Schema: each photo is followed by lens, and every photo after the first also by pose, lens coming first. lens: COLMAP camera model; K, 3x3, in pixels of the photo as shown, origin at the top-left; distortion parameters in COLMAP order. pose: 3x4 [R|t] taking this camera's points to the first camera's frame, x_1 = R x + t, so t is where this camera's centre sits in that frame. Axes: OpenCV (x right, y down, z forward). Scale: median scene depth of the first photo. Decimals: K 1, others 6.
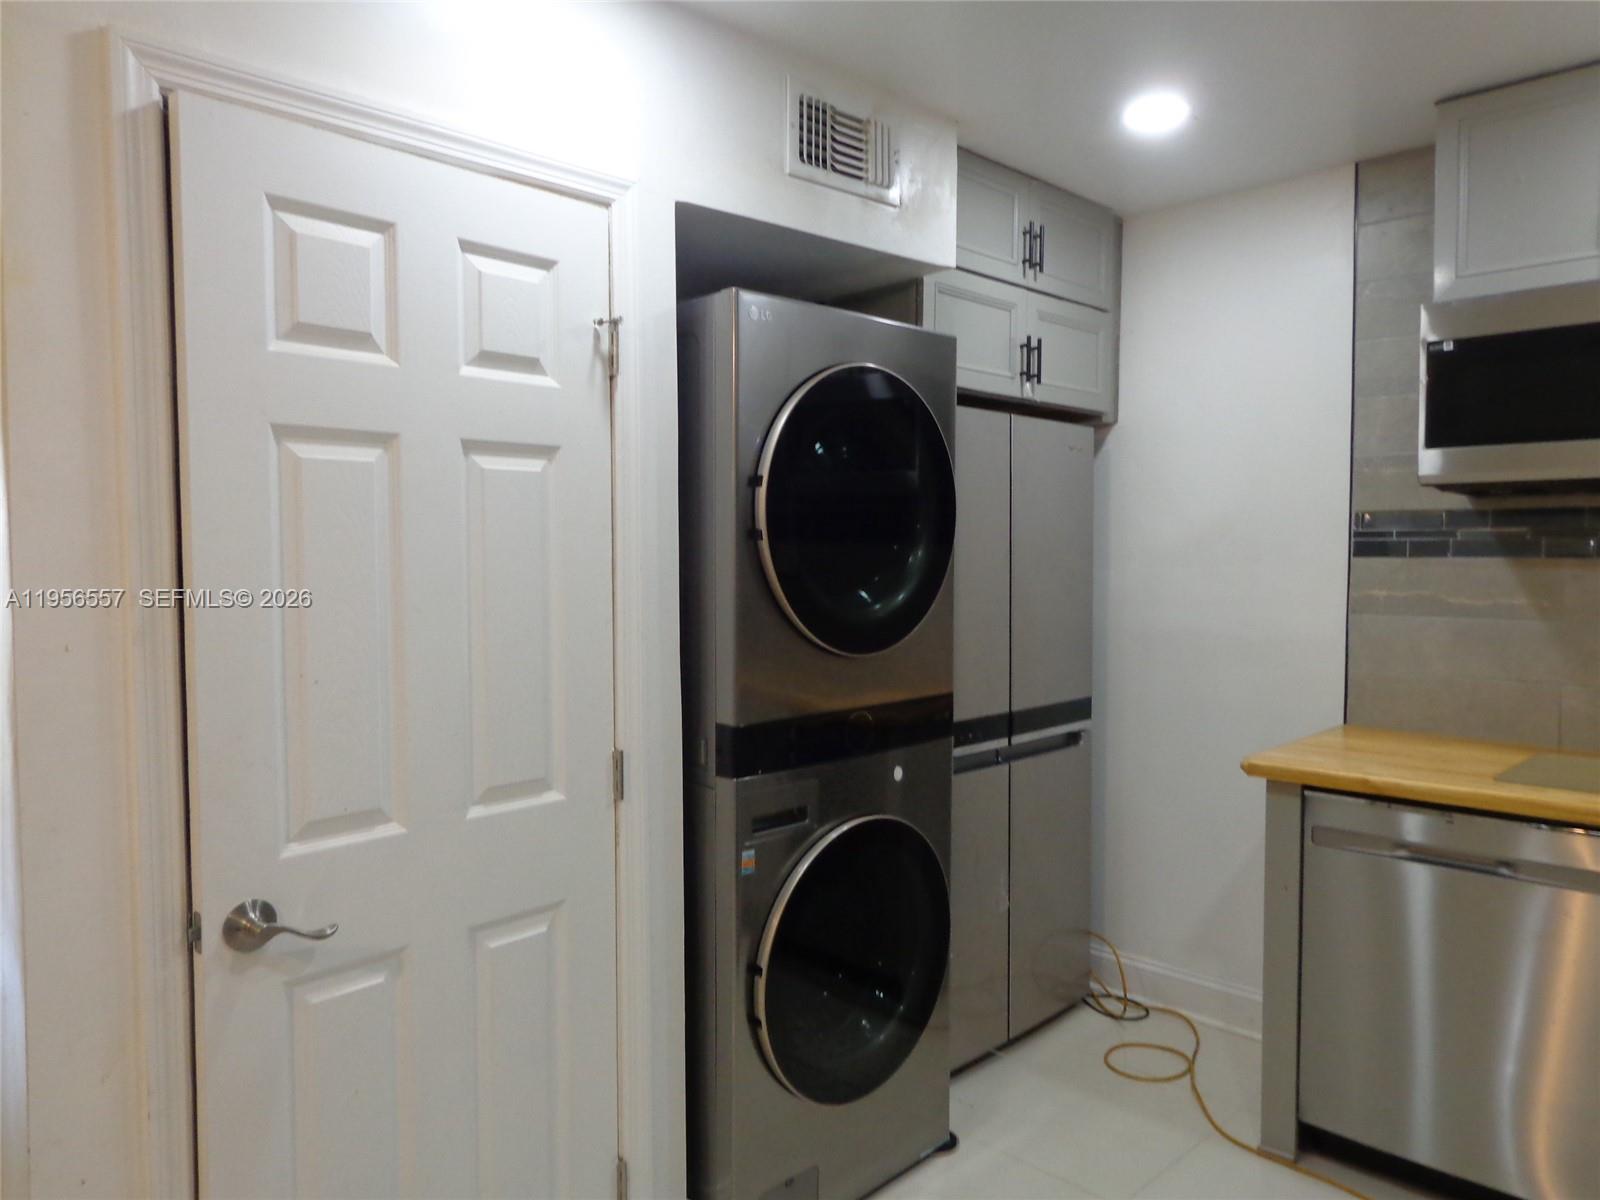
lens RADIAL K [[1117.2, 0, 800.0], [0, 1117.2, 600.0], [0, 0, 1]] dist [0.004704, 0.000978]
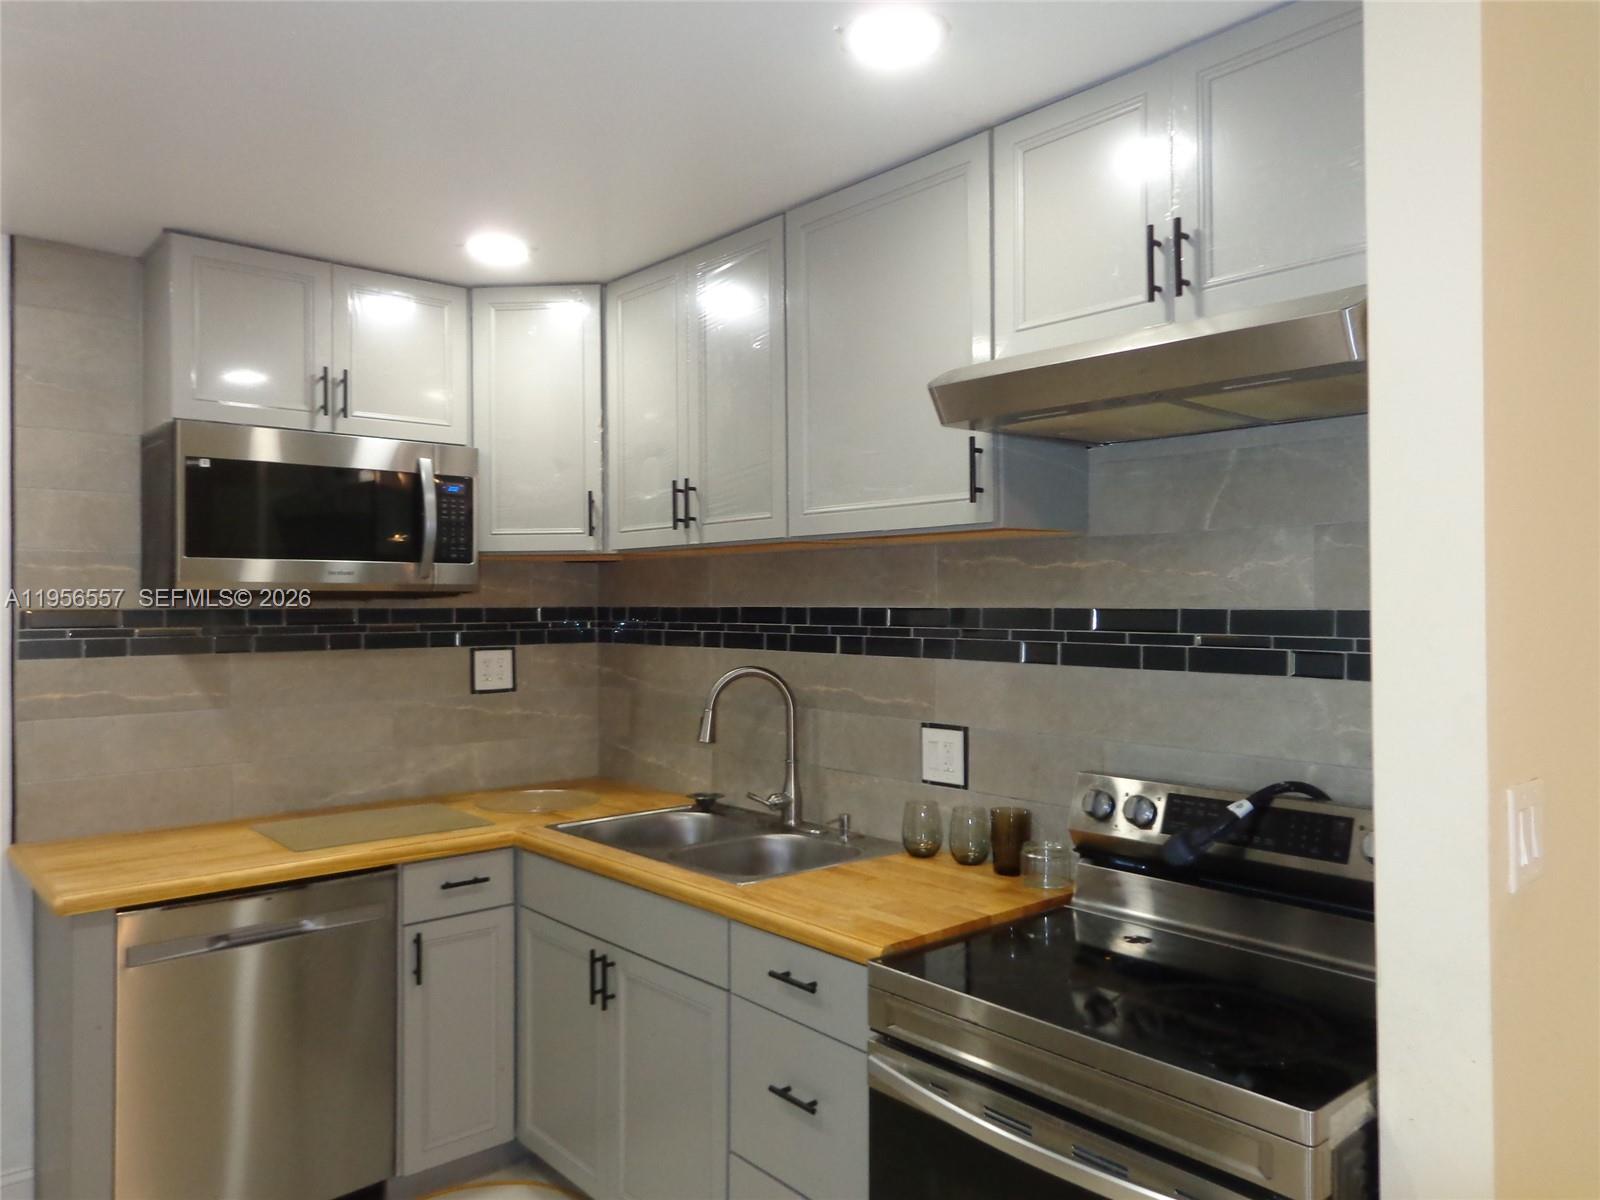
lens RADIAL K [[1117.2, 0, 800.0], [0, 1117.2, 600.0], [0, 0, 1]] dist [0.004704, 0.000978]
pose [[0.088563, 0.008684, 0.996033, -0.386657], [0.051954, 0.998561, -0.013326, -0.043890], [-0.994715, 0.052928, 0.087985, 0.295423]]
